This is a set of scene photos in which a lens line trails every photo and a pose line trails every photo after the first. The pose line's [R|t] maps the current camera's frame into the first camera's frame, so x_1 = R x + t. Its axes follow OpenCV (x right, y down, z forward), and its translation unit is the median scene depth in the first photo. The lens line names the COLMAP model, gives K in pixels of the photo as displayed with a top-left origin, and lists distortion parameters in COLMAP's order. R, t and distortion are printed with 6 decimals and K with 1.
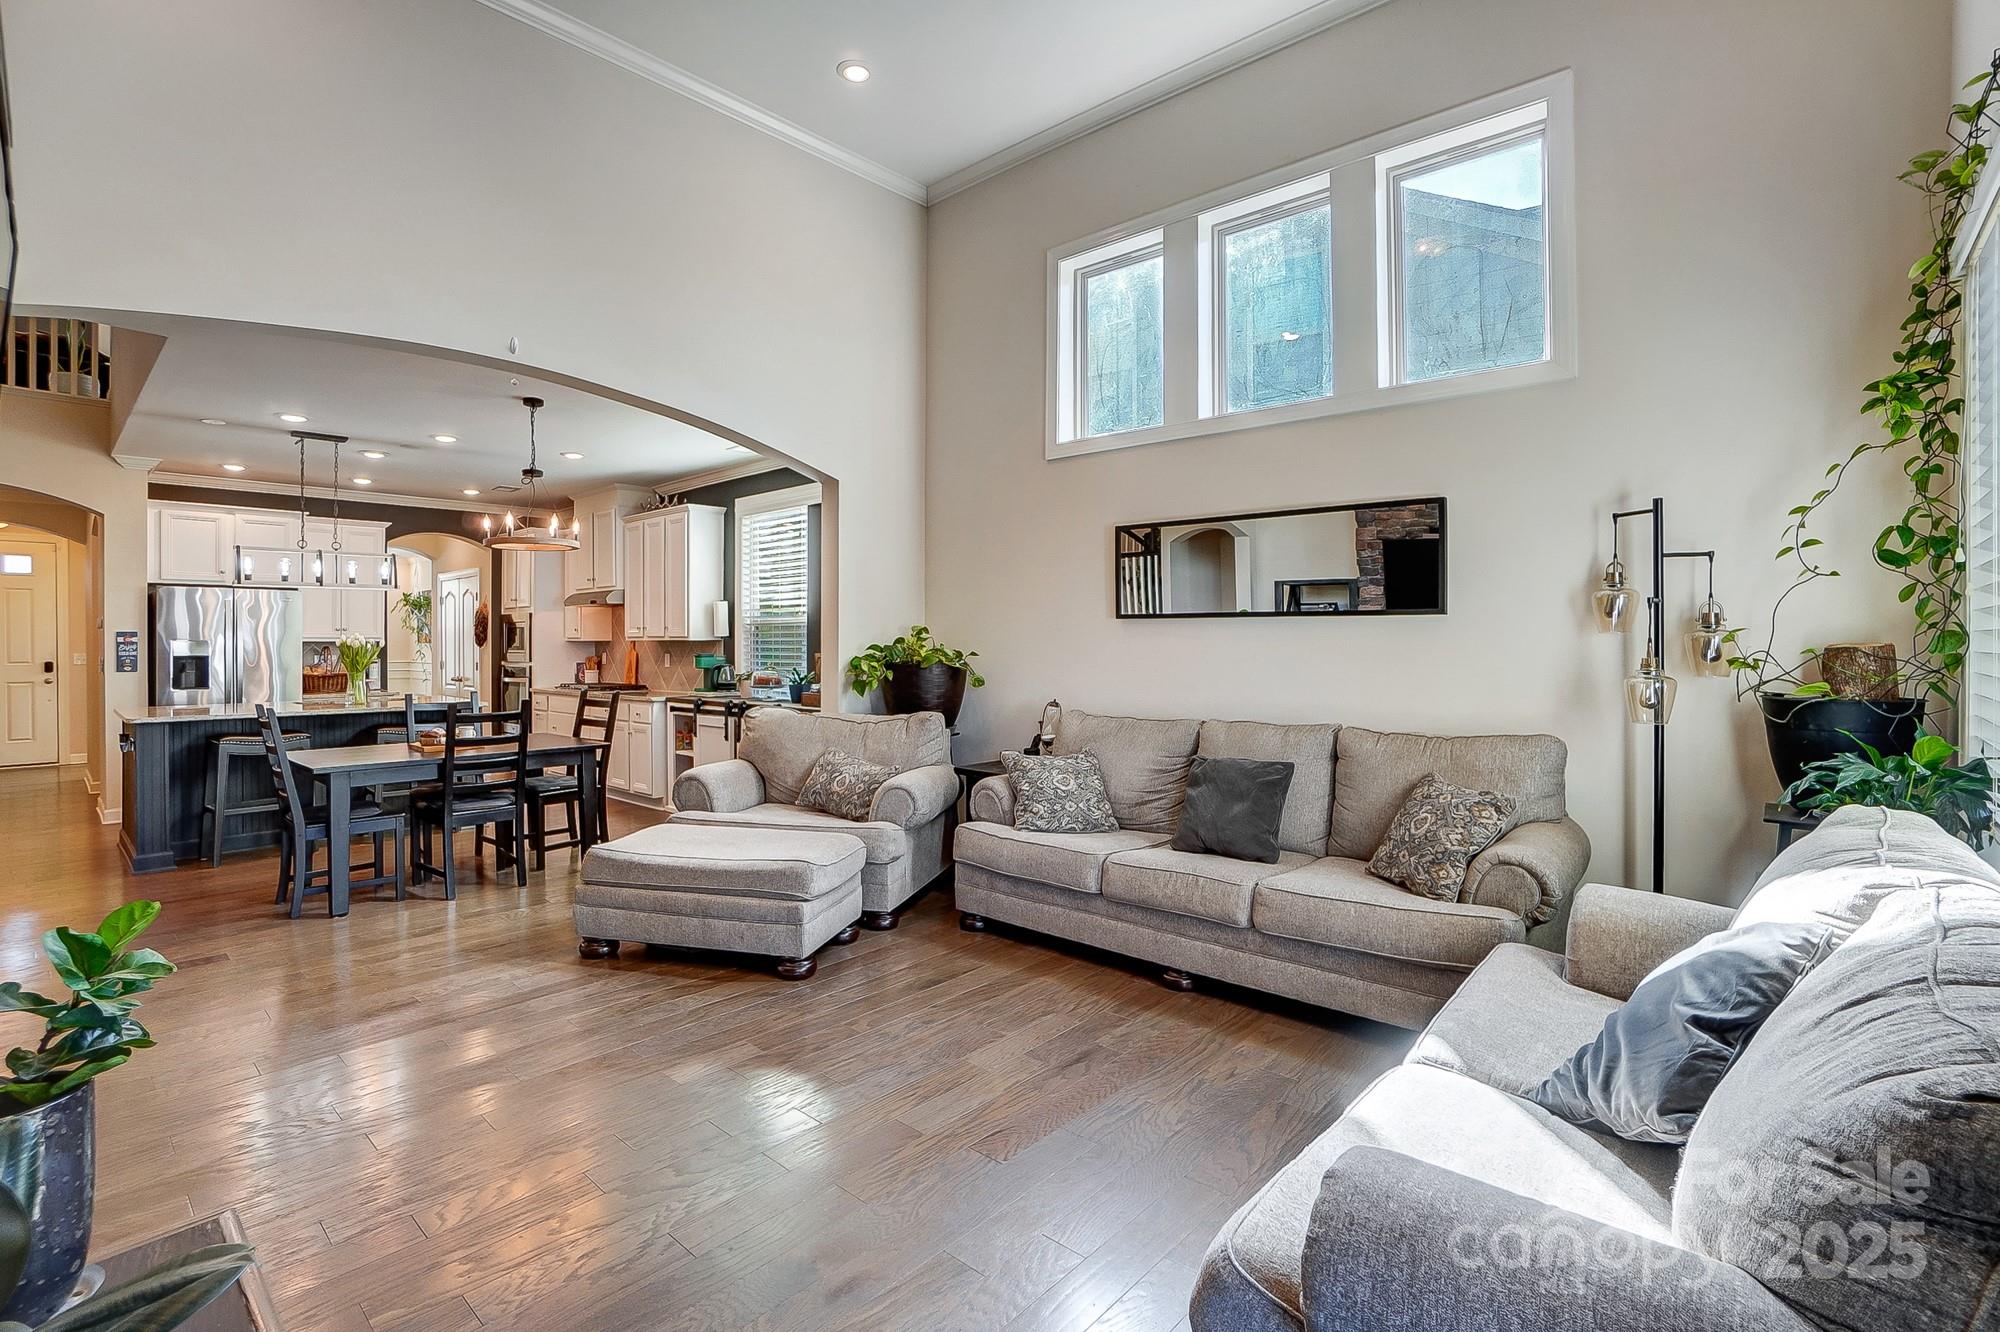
lens RADIAL K [[900.7, 0, 1000.0], [0, 900.7, 666.0], [0, 0, 1]] dist [-0.054114, 0.000054]
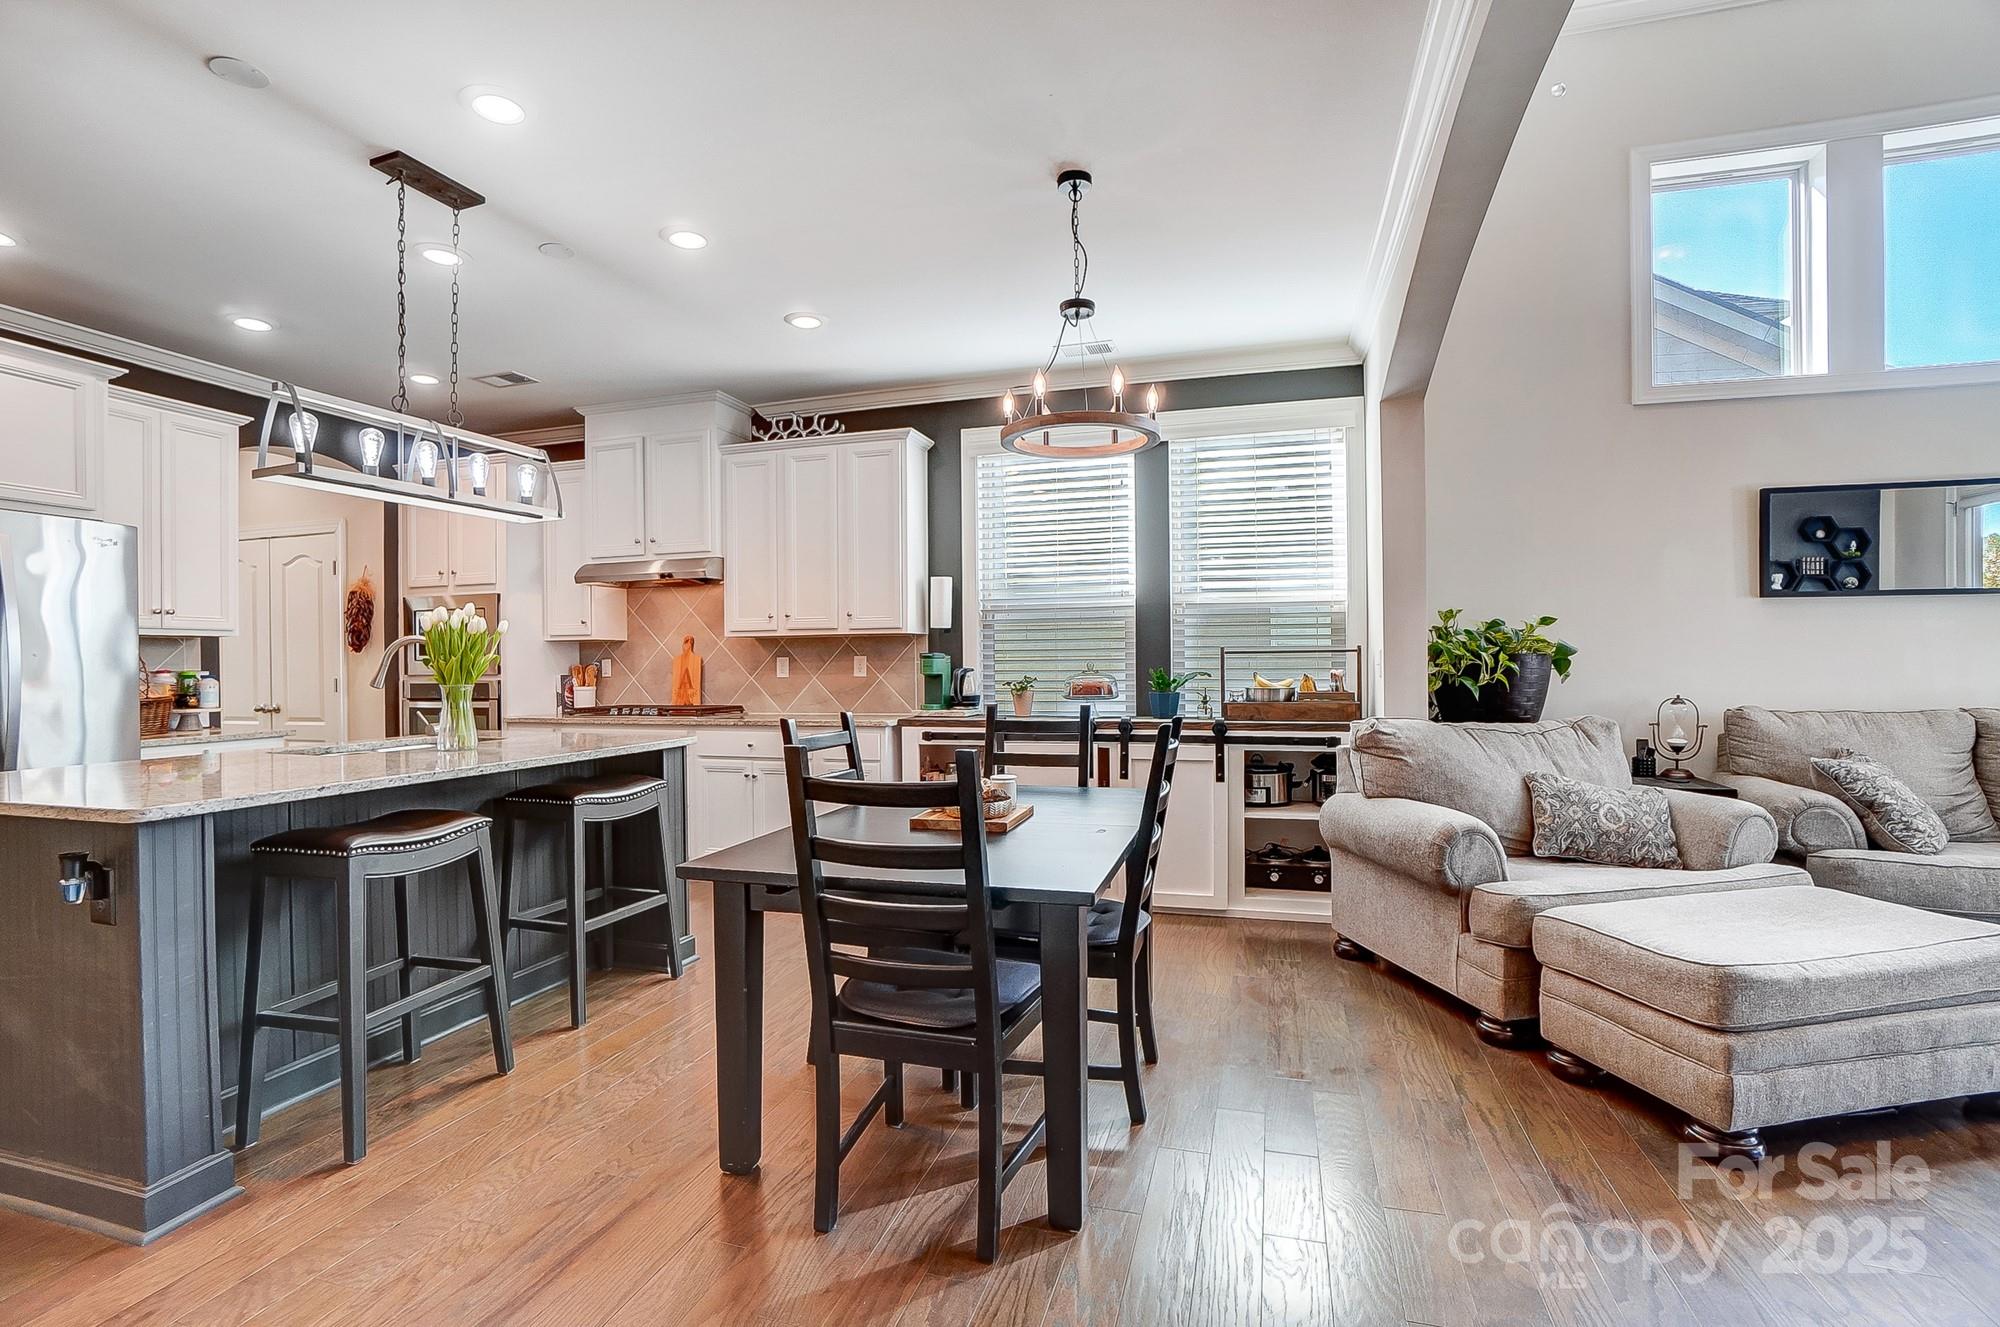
lens RADIAL K [[900.7, 0, 1000.0], [0, 900.7, 663.5], [0, 0, 1]] dist [-0.054114, 0.000054]
pose [[0.904114, -0.010031, 0.427174, -0.562375], [0.020305, 0.999604, -0.019503, 0.007678], [-0.426809, 0.026307, 0.903959, 0.366276]]
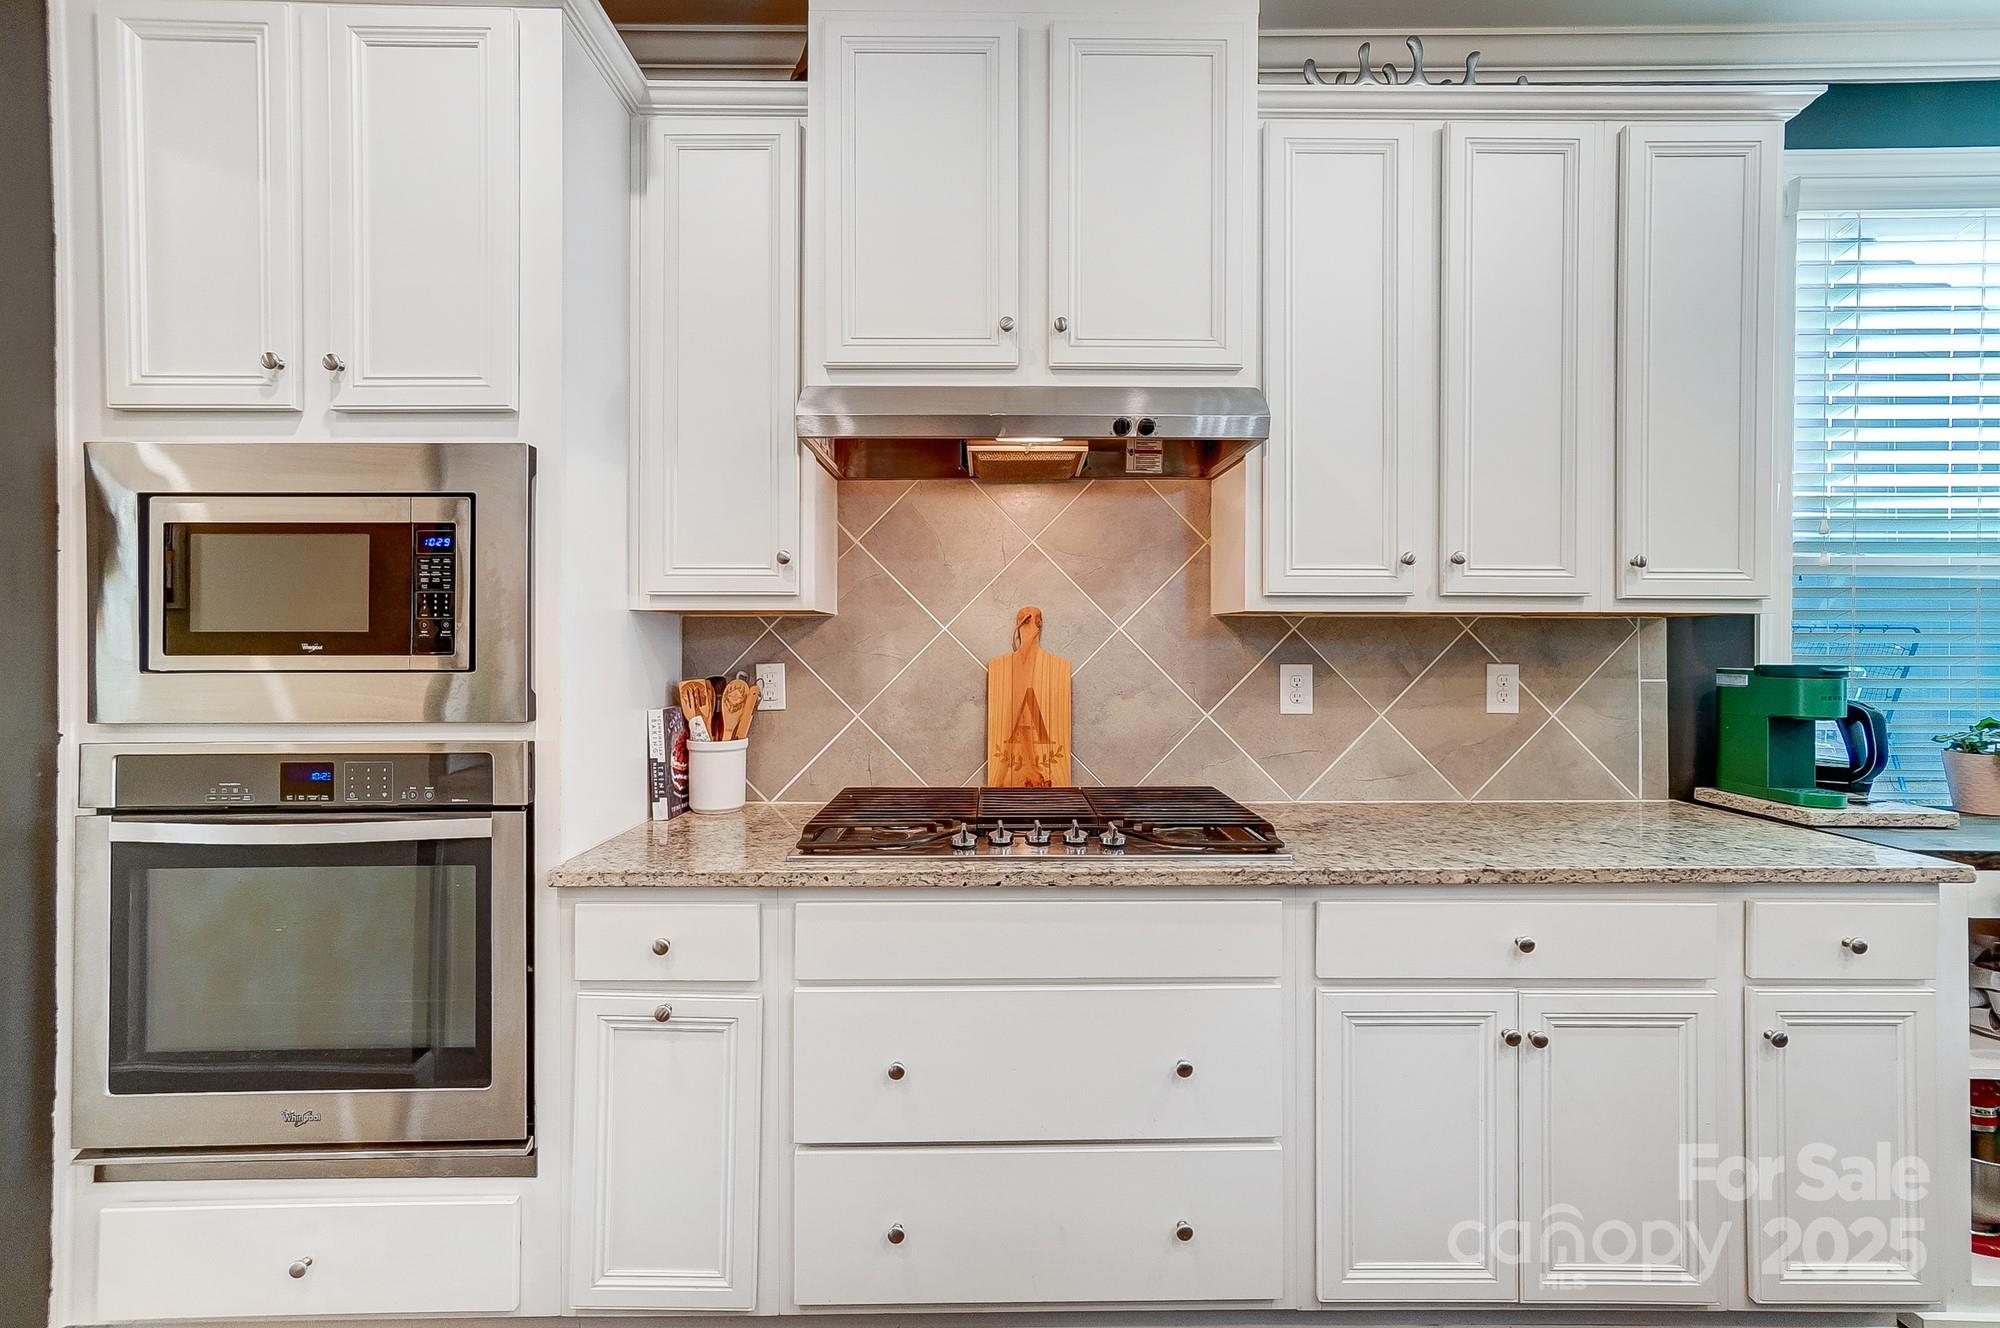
lens RADIAL K [[881.1, 0, 996.9], [0, 881.1, 642.9], [0, 0, 1]] dist [0.000202, 0.000087]
pose [[0.739725, 0.000480, 0.672909, -0.680662], [0.014720, 0.999749, -0.016896, -0.019044], [-0.672749, 0.022404, 0.739532, 0.952222]]
